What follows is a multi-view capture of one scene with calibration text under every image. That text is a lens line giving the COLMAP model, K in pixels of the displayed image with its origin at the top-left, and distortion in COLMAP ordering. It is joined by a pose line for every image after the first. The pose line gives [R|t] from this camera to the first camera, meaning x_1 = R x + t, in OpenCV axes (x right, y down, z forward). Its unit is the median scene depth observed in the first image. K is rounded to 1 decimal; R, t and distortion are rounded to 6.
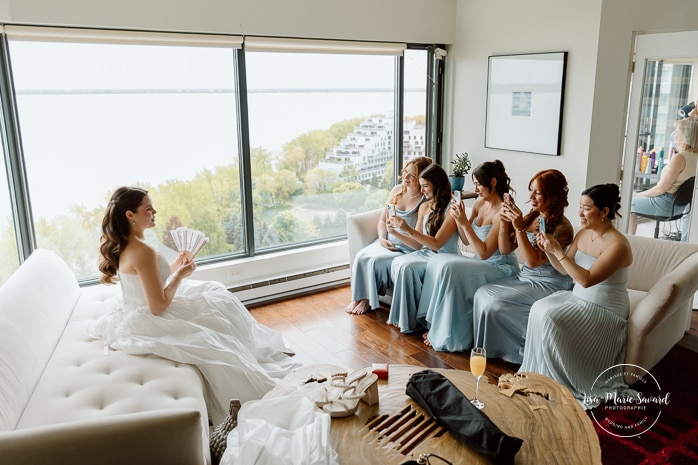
lens RADIAL K [[594.9, 0, 349.0], [0, 594.9, 232.5], [0, 0, 1]] dist [-0.000596, -0.000116]
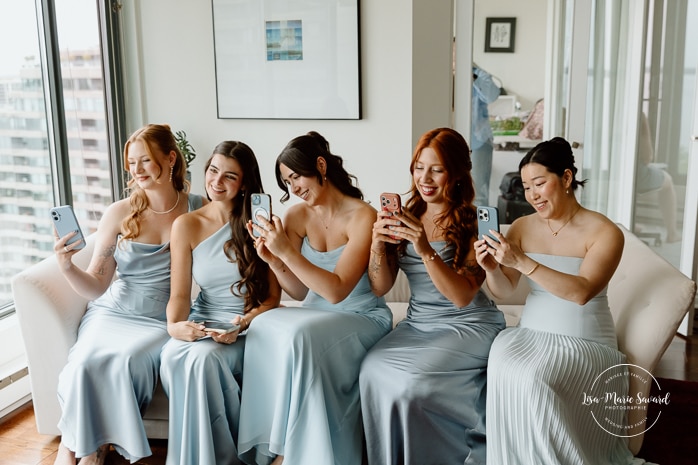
lens RADIAL K [[695.8, 0, 349.0], [0, 695.8, 232.5], [0, 0, 1]] dist [0.006534, 0.005184]
pose [[0.772033, -0.150333, 0.617548, -0.153440], [0.167834, 0.985357, 0.030051, -0.039176], [-0.613023, 0.080445, 0.785959, 0.495950]]
